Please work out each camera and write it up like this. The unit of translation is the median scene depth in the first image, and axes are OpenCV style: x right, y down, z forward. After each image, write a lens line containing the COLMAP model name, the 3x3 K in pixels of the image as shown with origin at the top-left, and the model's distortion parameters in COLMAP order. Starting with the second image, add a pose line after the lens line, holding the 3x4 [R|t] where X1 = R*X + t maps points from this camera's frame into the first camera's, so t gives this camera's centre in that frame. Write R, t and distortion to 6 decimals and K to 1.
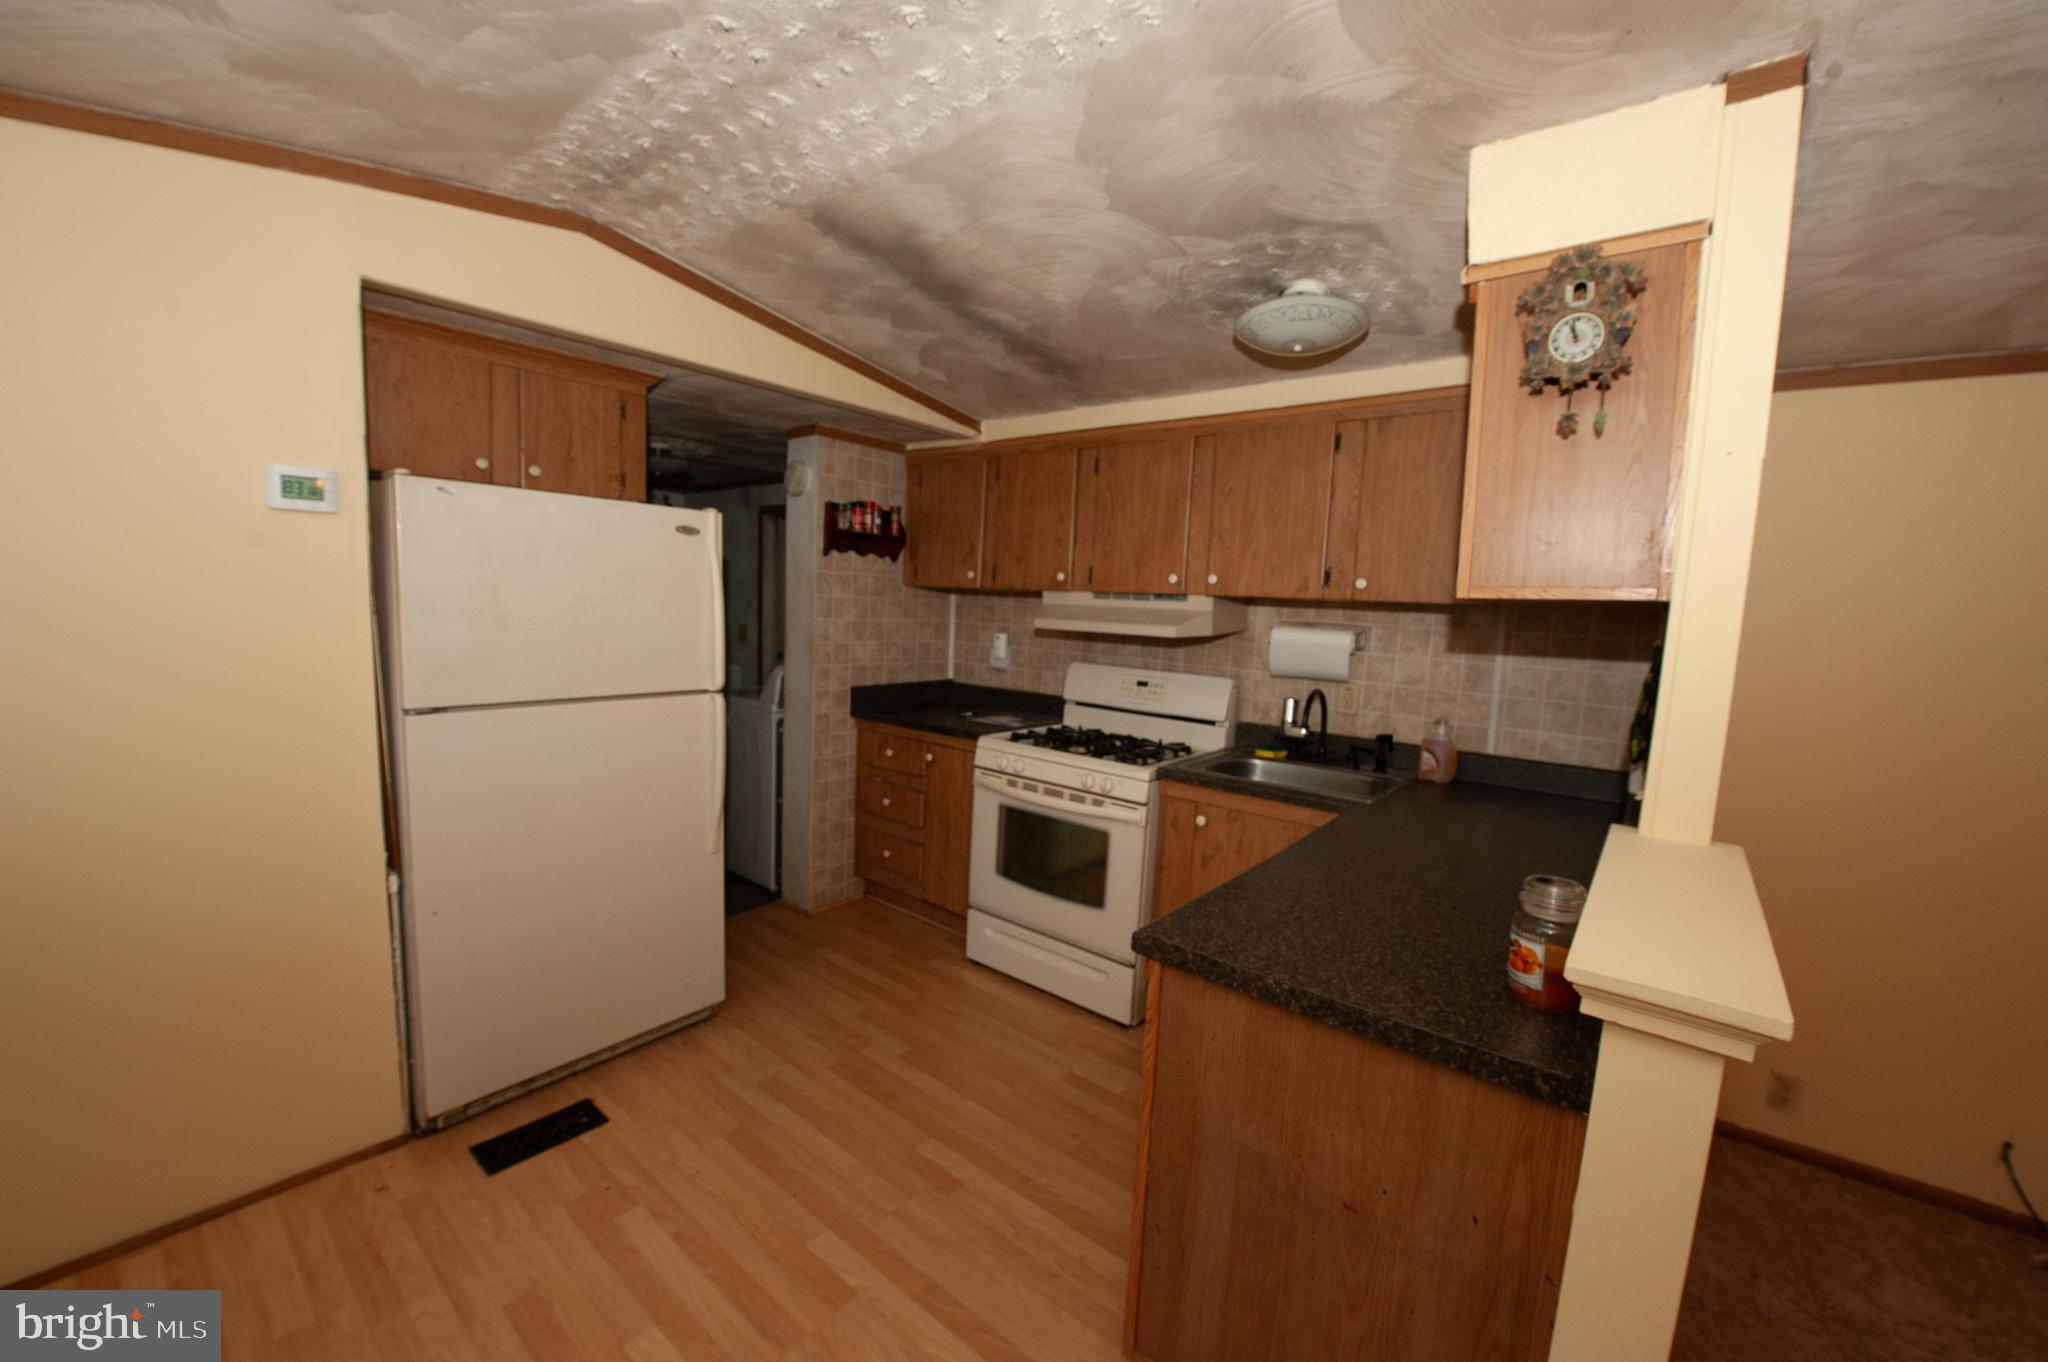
lens RADIAL K [[807.9, 0, 1024.0], [0, 807.9, 681.0], [0, 0, 1]] dist [-0.002455, -0.000395]
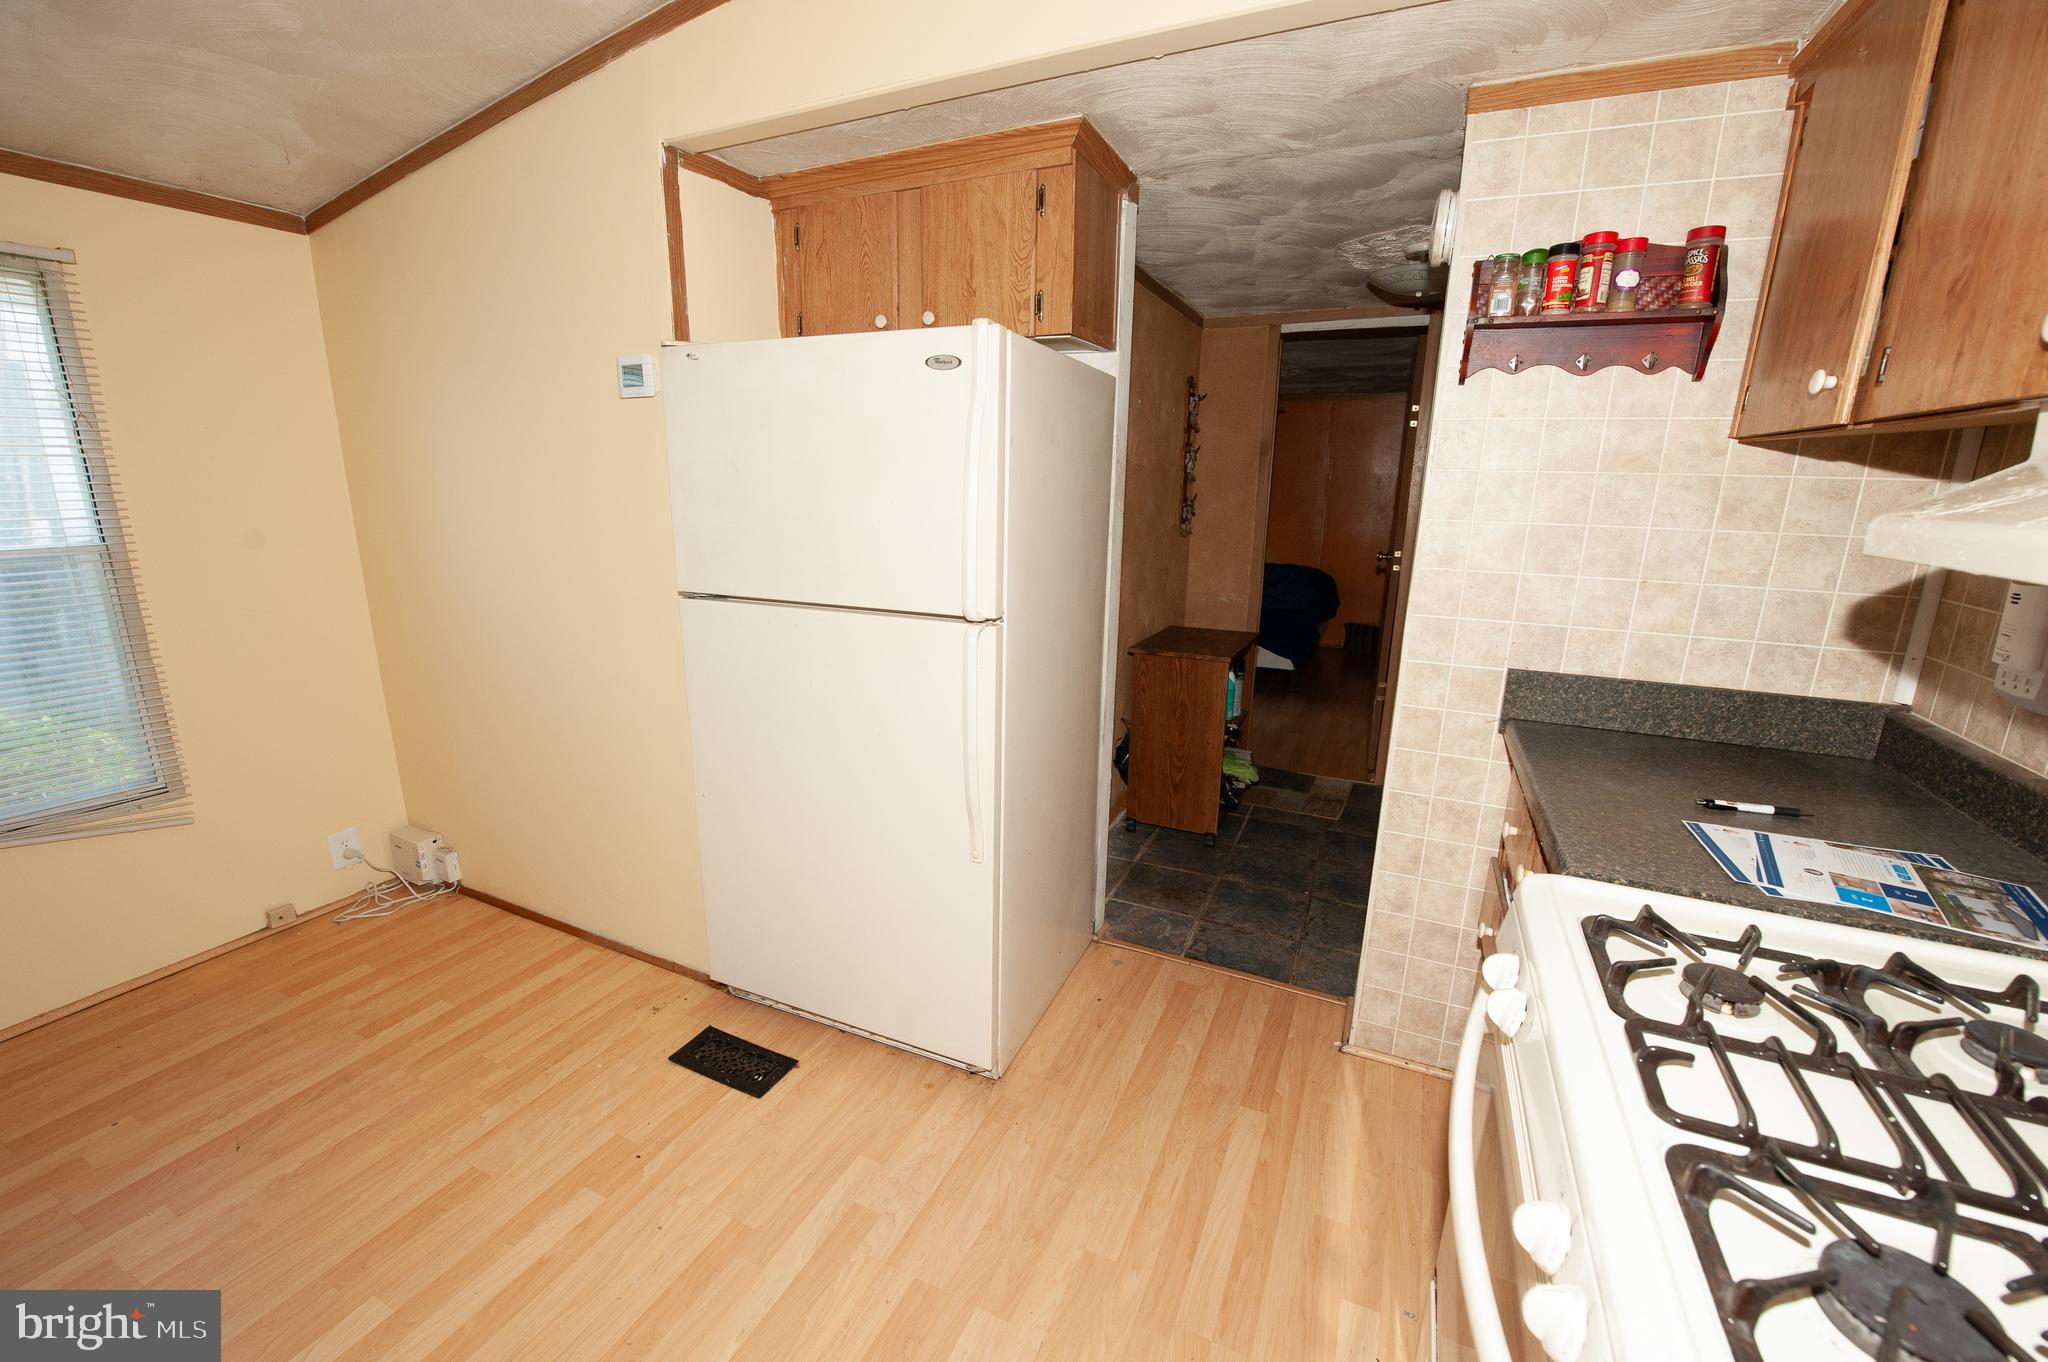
lens RADIAL K [[843.0, 0, 1024.0], [0, 843.0, 681.0], [0, 0, 1]] dist [-0.015765, 0.000001]
pose [[0.234477, 0.190846, -0.953204, 0.229273], [-0.102039, 0.979955, 0.171102, -0.049923], [0.966752, 0.057145, 0.249251, 0.753300]]
